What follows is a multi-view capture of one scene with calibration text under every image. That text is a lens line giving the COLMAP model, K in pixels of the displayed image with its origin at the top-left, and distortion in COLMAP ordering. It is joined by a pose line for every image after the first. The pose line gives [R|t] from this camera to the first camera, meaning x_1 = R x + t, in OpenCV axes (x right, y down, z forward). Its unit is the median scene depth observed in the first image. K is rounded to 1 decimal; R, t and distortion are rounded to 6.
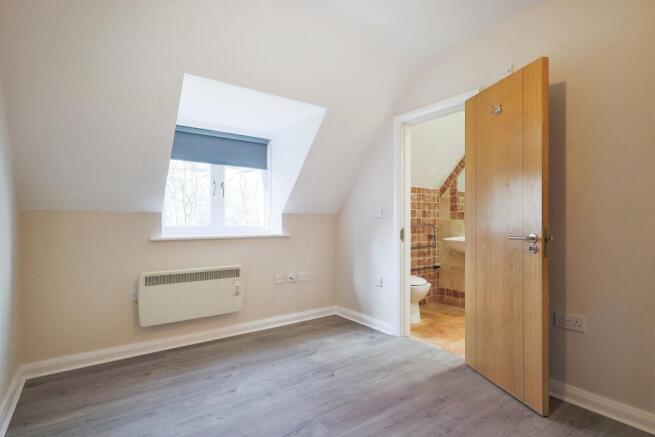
lens RADIAL K [[320.2, 0, 327.5], [0, 320.2, 218.5], [0, 0, 1]] dist [0.000501, 0.000065]
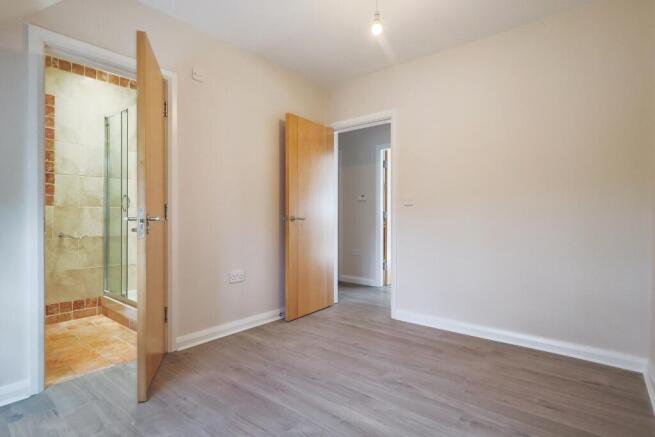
lens RADIAL K [[334.6, 0, 327.5], [0, 334.6, 218.5], [0, 0, 1]] dist [0.000024, 0.000008]
pose [[-0.241905, -0.005207, 0.970286, -0.363287], [-0.011601, 0.999930, 0.002474, 0.023509], [-0.970231, -0.010657, -0.241948, 0.440978]]
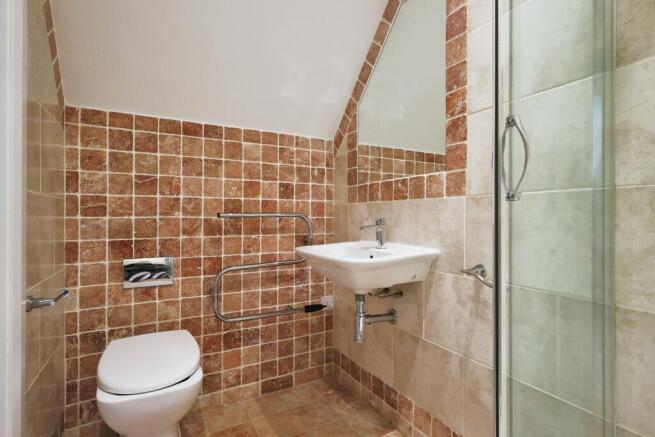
lens RADIAL K [[320.2, 0, 327.5], [0, 320.2, 218.5], [0, 0, 1]] dist [0.000501, 0.000065]
pose [[0.992823, -0.004319, -0.119515, 0.413850], [0.005118, 0.999967, 0.006379, 0.022345], [0.119484, -0.006945, 0.992812, 0.551694]]
